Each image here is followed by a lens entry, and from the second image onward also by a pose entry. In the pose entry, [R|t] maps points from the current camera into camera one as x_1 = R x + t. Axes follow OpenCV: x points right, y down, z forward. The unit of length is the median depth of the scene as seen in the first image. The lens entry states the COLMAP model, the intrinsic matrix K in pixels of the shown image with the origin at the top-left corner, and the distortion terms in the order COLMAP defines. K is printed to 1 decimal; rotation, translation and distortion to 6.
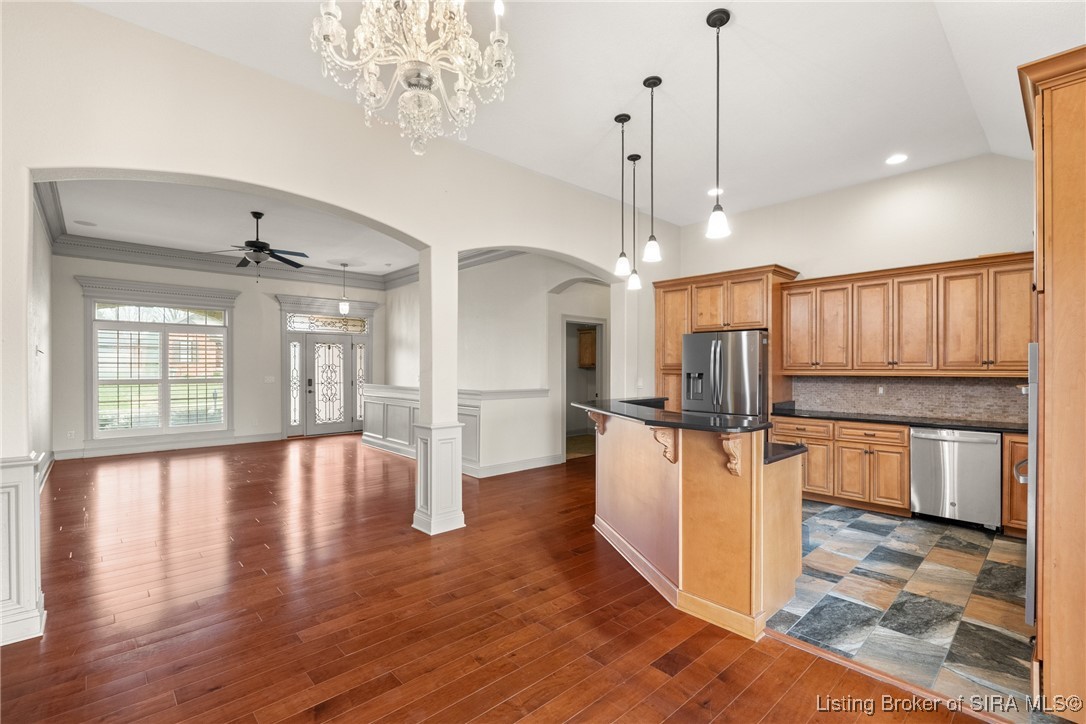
lens RADIAL K [[490.3, 0, 543.9], [0, 490.3, 368.7], [0, 0, 1]] dist [-0.003703, -0.000018]
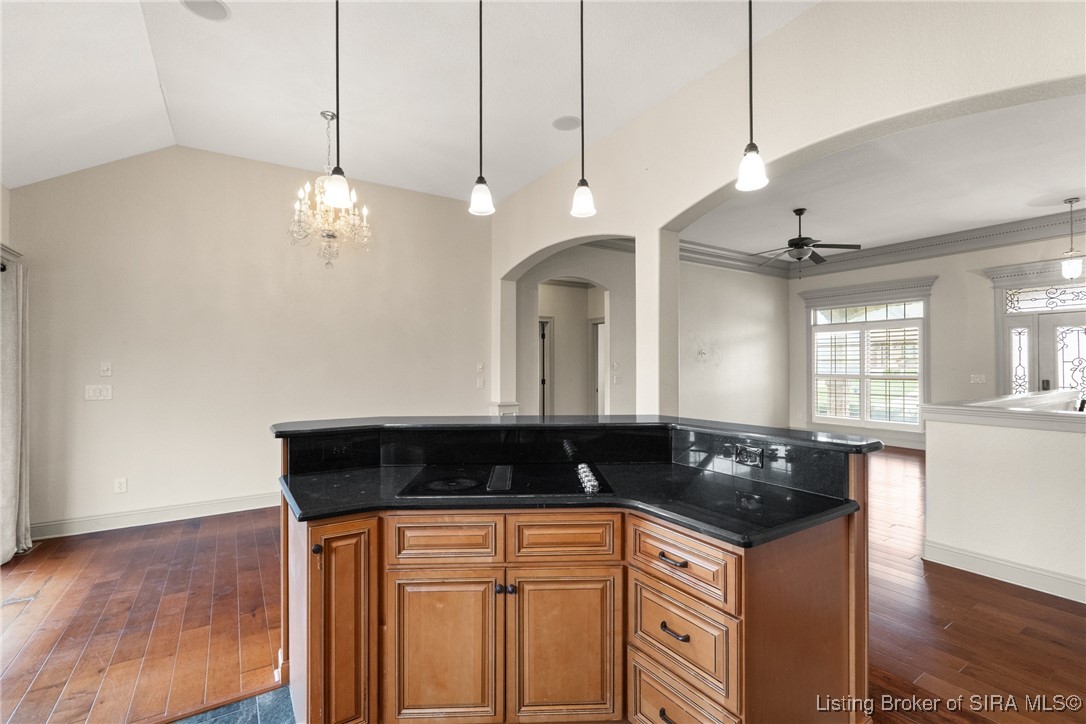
lens RADIAL K [[486.9, 0, 543.0], [0, 486.9, 362.0], [0, 0, 1]] dist [-0.000809, -0.000141]
pose [[-0.176811, -0.004103, -0.984236, 0.666881], [-0.002199, 0.999990, -0.003774, -0.000975], [0.984242, 0.001497, -0.176819, 0.893889]]
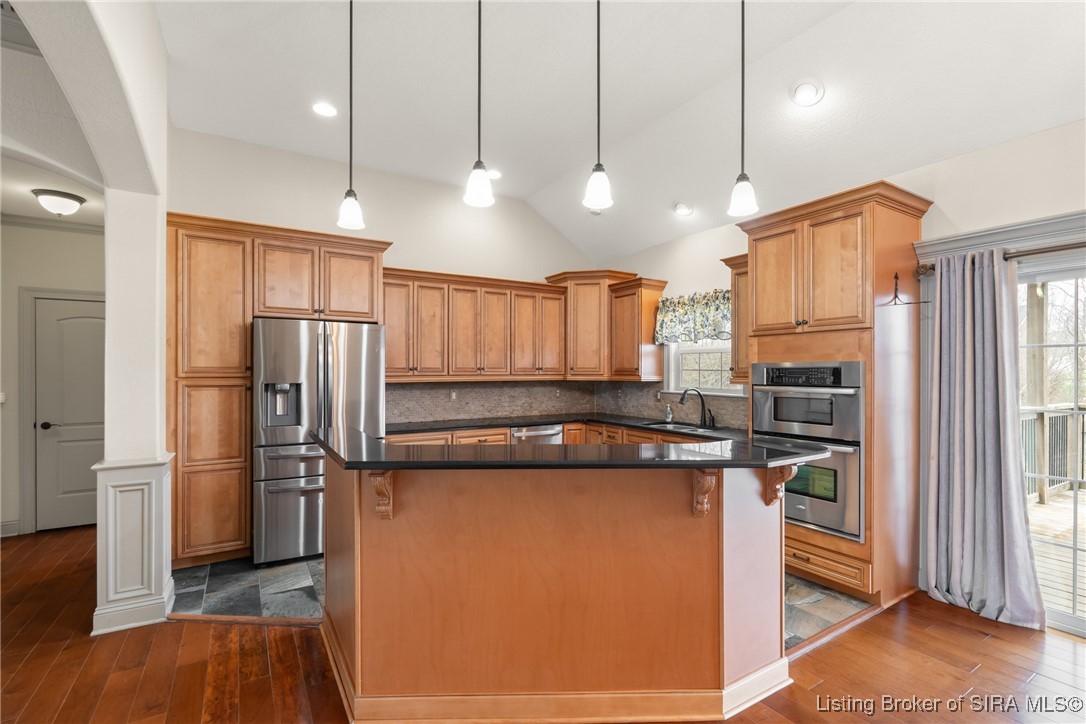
lens RADIAL K [[490.3, 0, 543.9], [0, 490.3, 368.7], [0, 0, 1]] dist [-0.003703, -0.000018]
pose [[0.192207, 0.001979, 0.981353, -0.298540], [0.002373, 0.999994, -0.002481, -0.009107], [-0.981352, 0.002806, 0.192201, 0.709867]]
